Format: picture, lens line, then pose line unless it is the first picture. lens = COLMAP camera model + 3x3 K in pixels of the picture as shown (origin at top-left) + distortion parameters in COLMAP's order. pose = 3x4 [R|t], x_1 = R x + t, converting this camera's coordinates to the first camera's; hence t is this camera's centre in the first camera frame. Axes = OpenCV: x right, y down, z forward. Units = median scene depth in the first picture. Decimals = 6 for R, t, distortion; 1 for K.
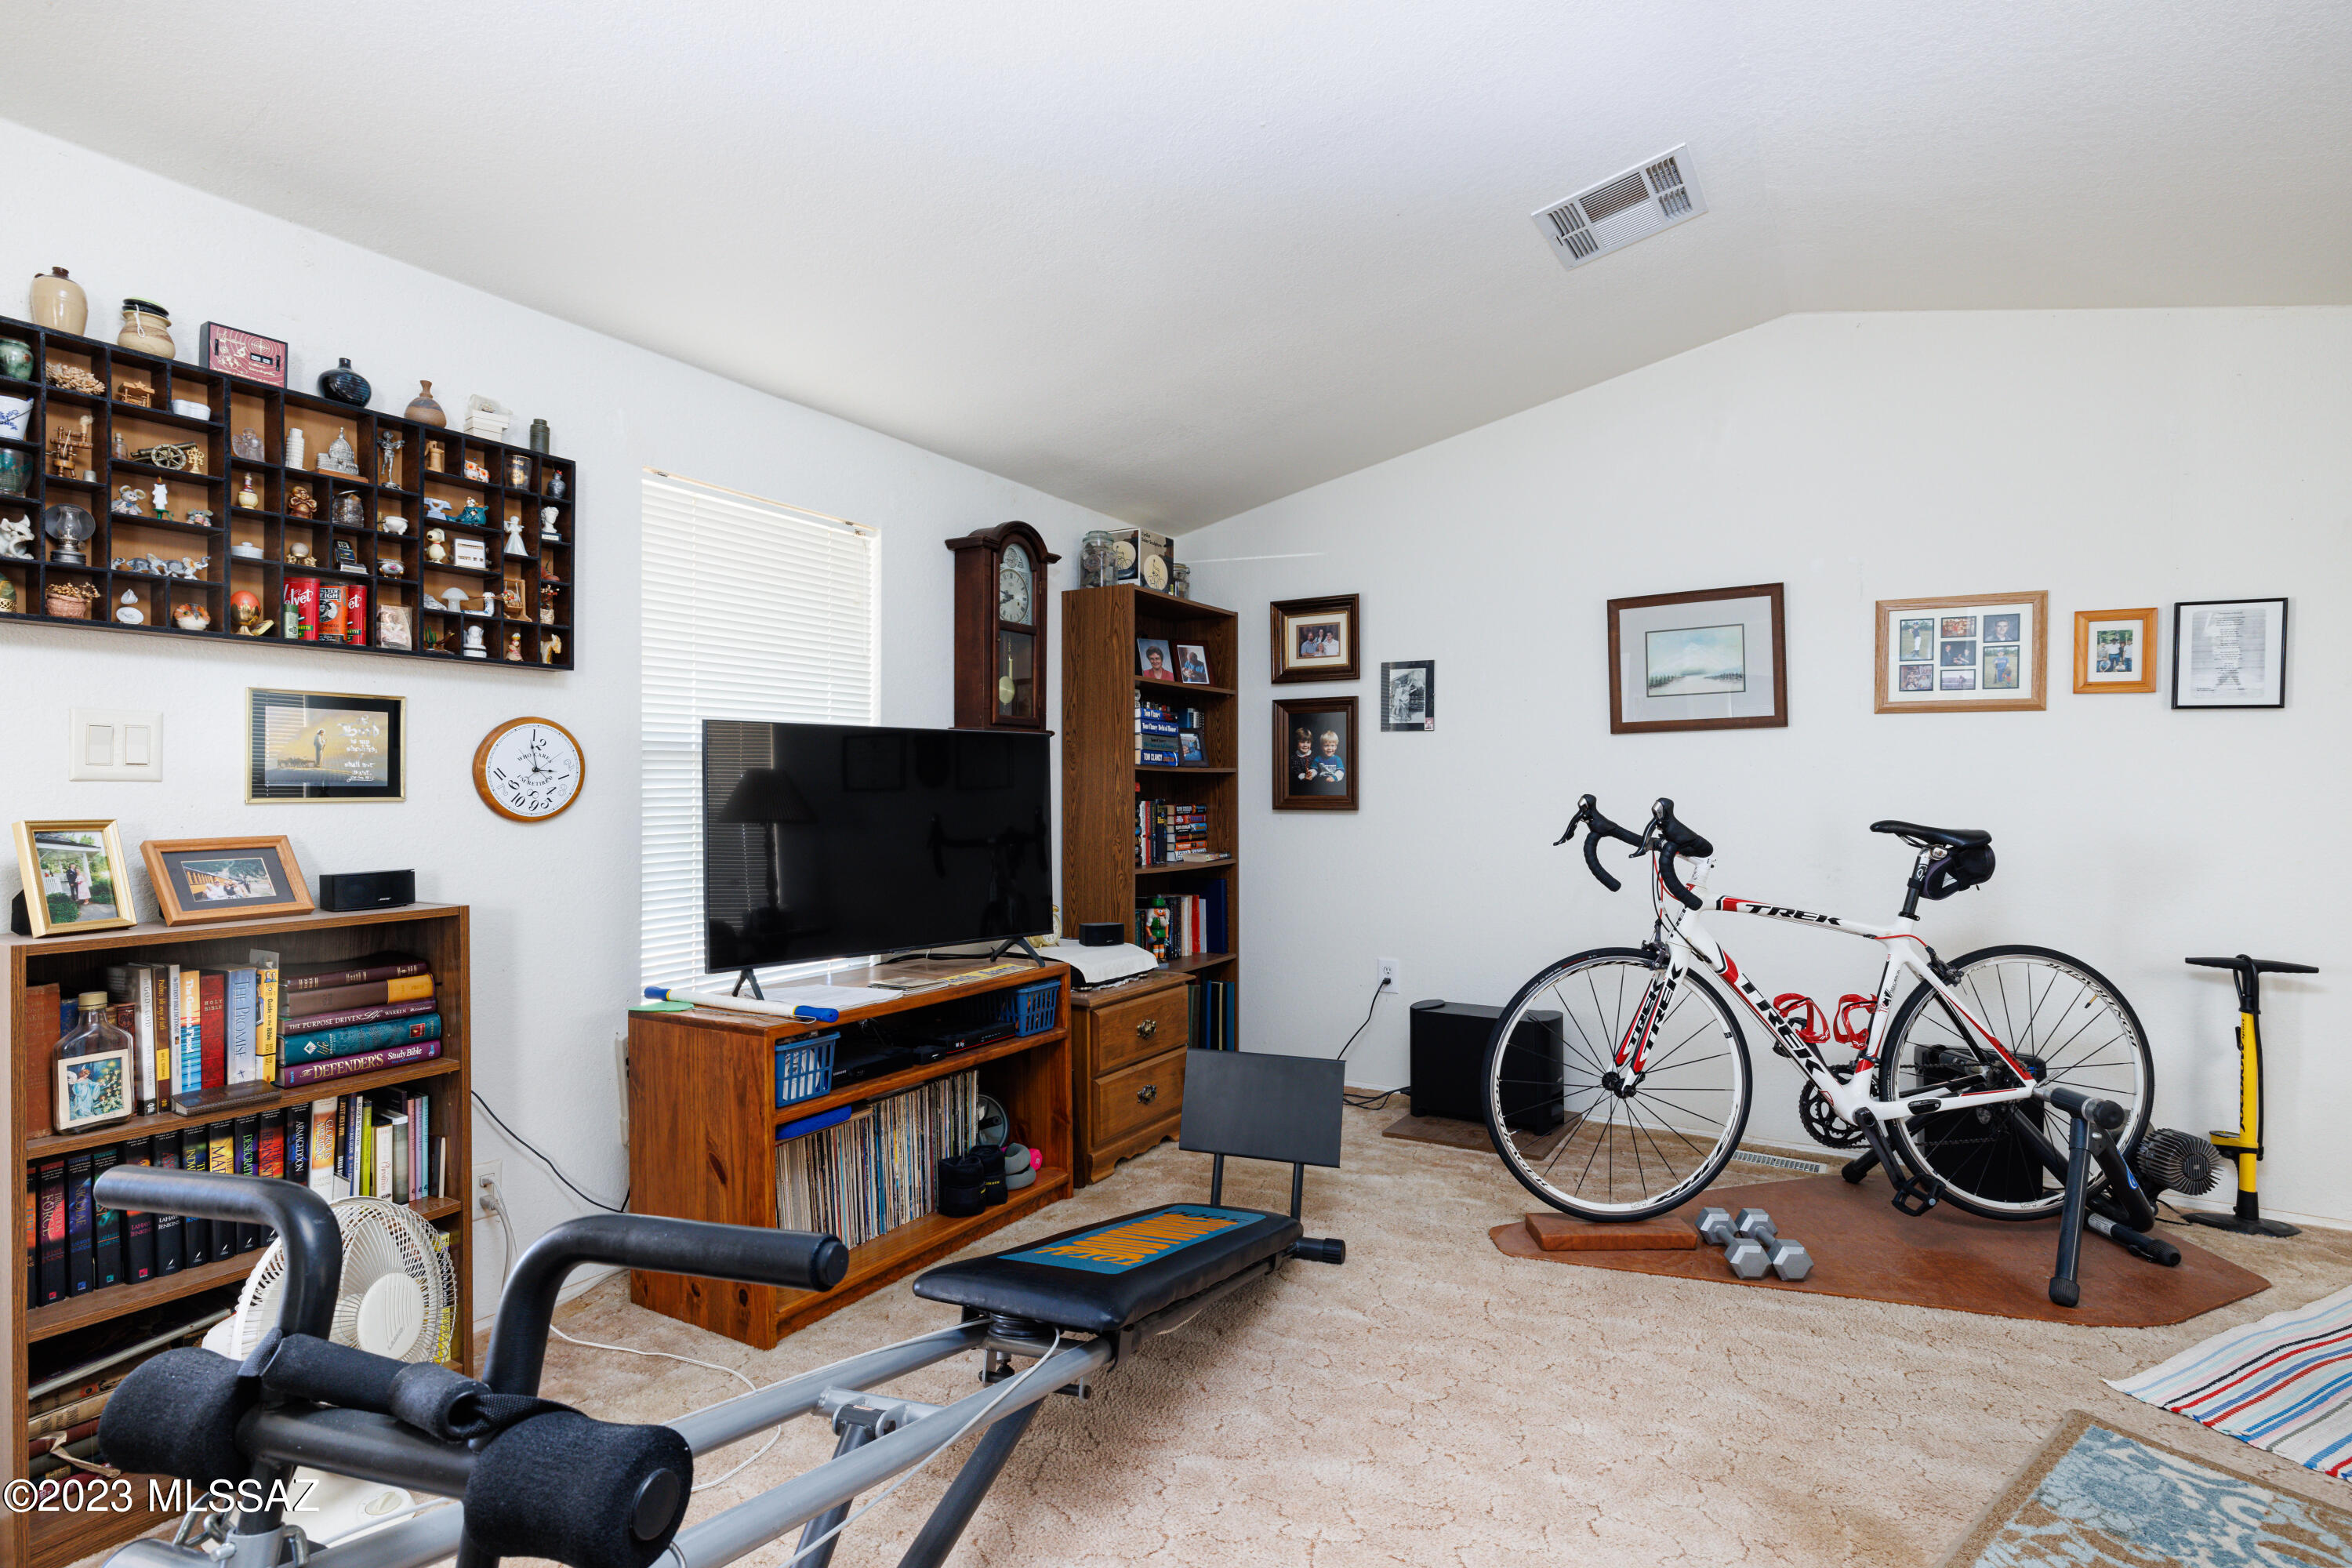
lens RADIAL K [[1158.1, 0, 1179.2], [0, 1158.1, 791.0], [0, 0, 1]] dist [0.000166, 0.000764]
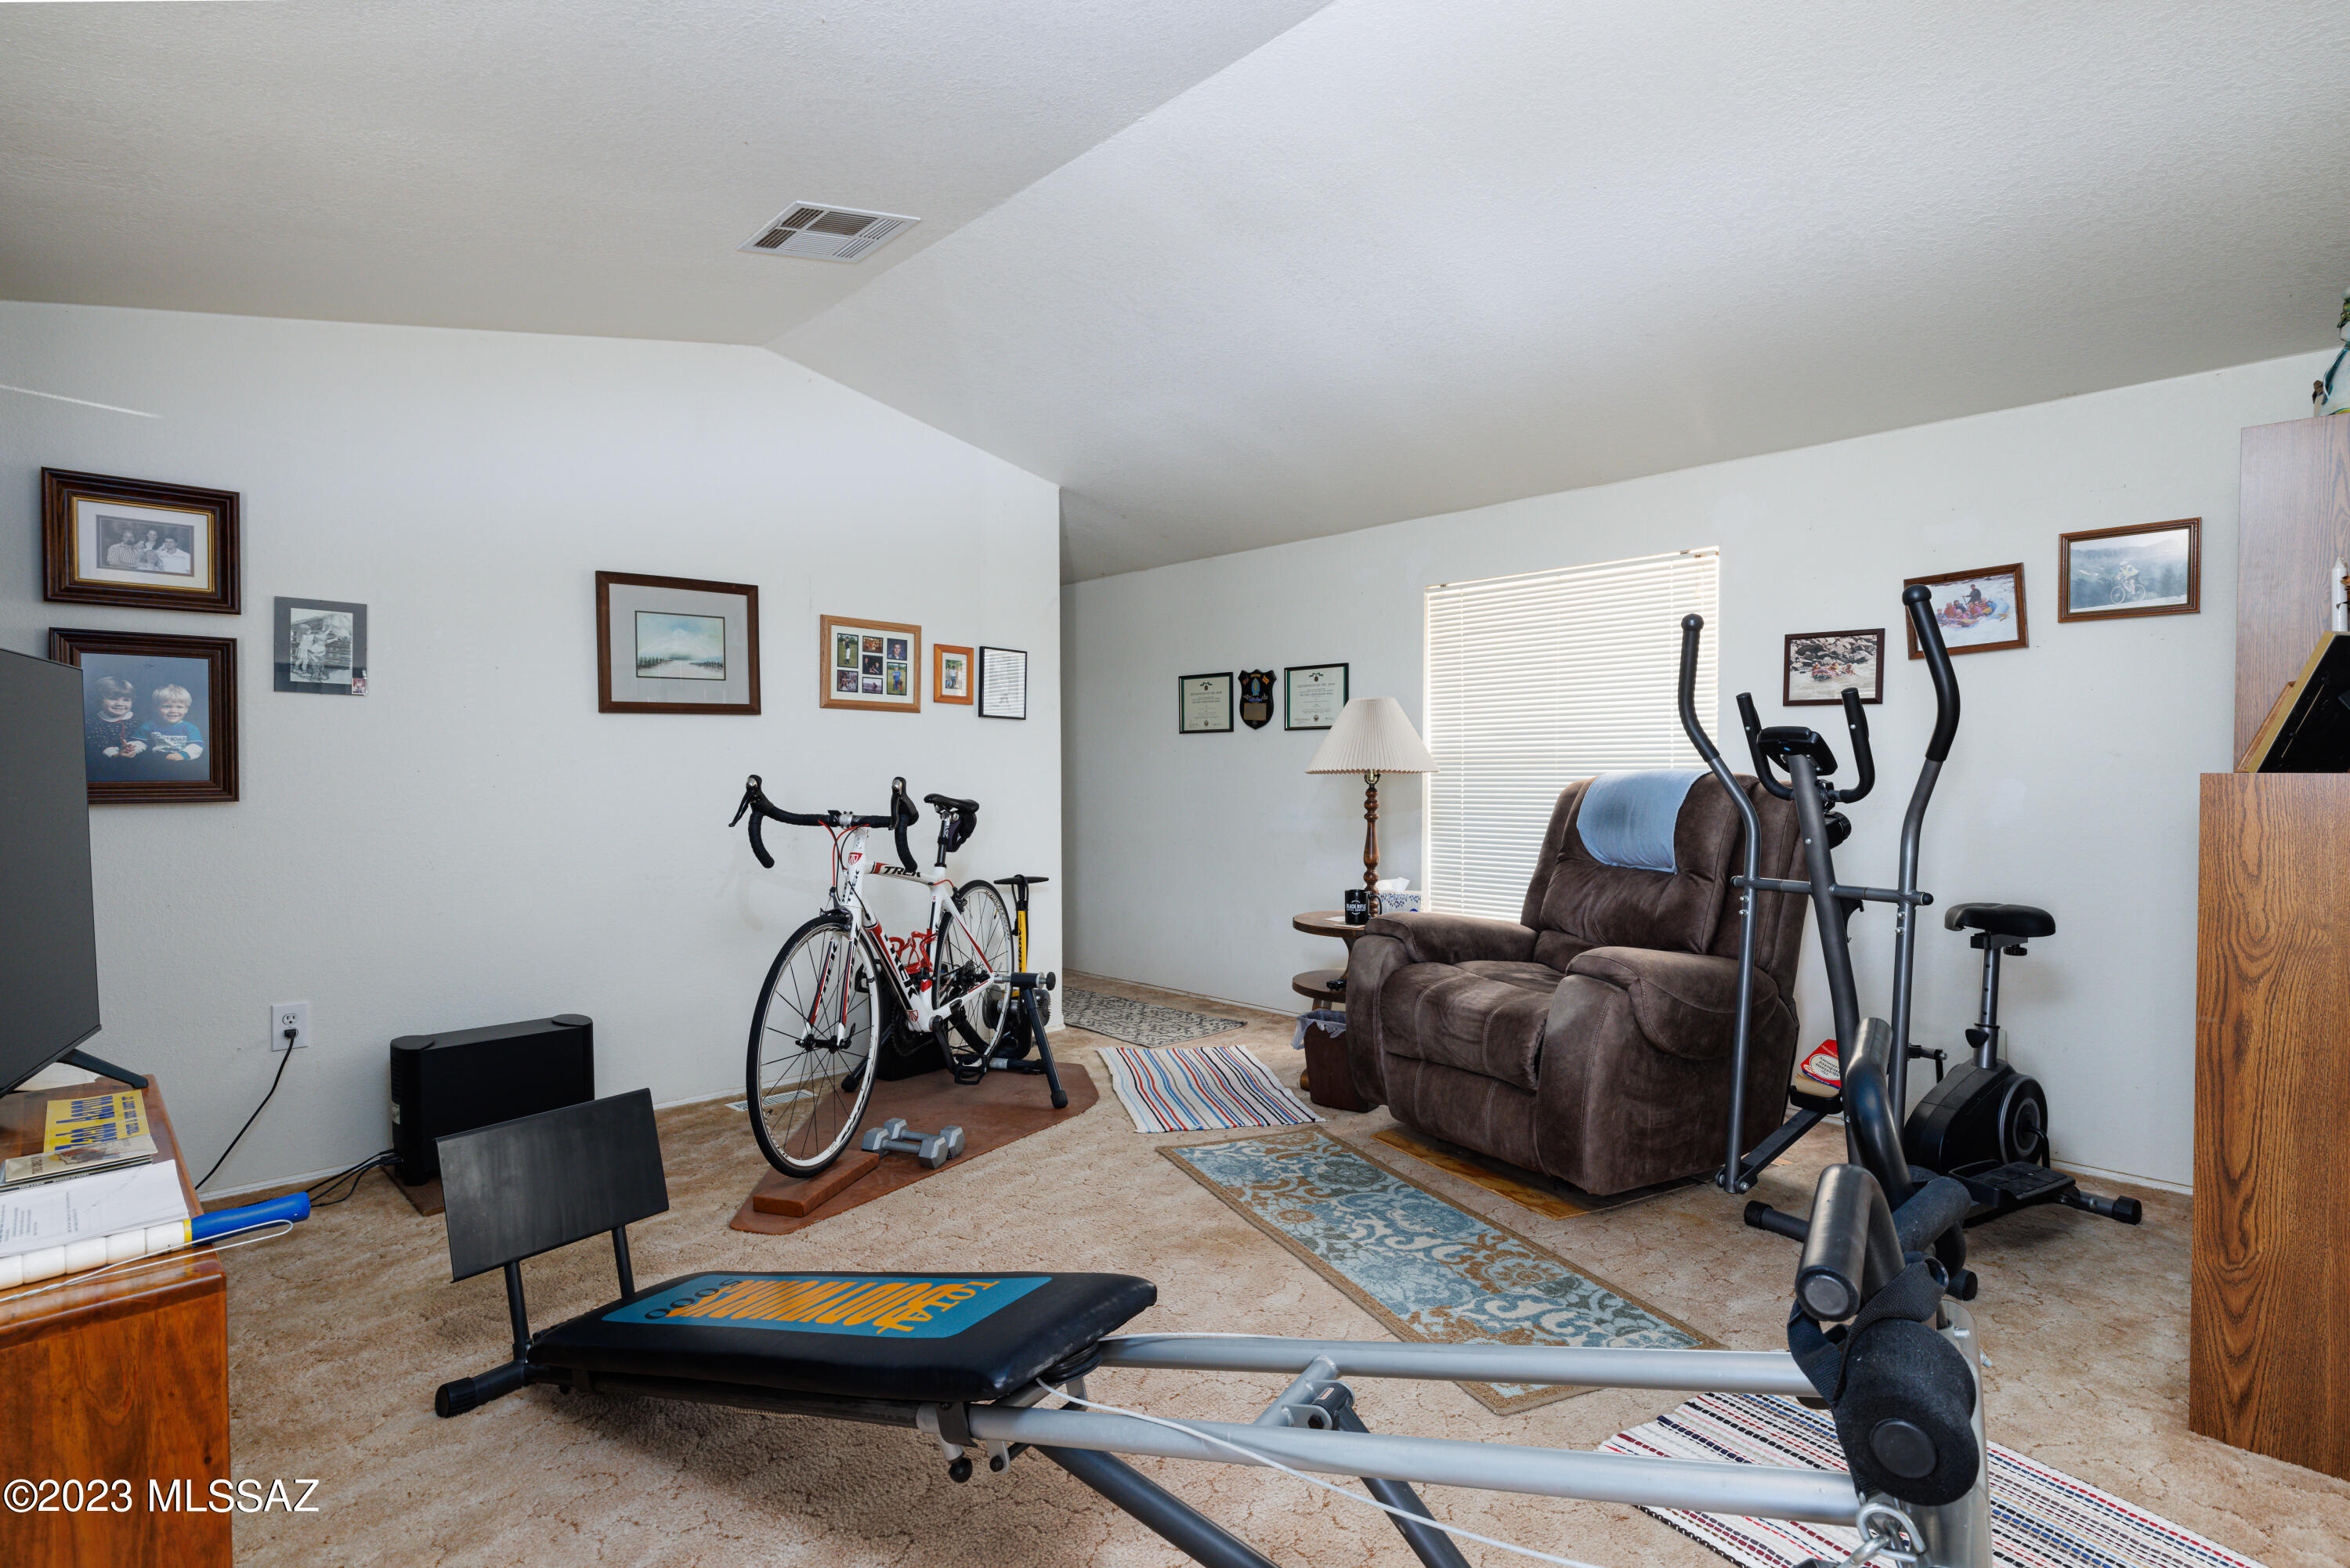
lens RADIAL K [[1157.0, 0, 1178.2], [0, 1157.0, 791.0], [0, 0, 1]] dist [0.000166, 0.000764]
pose [[0.250510, -0.015636, 0.967988, -0.488837], [0.005632, 0.999876, 0.014693, 0.004352], [-0.968098, 0.001771, 0.250567, 0.345357]]
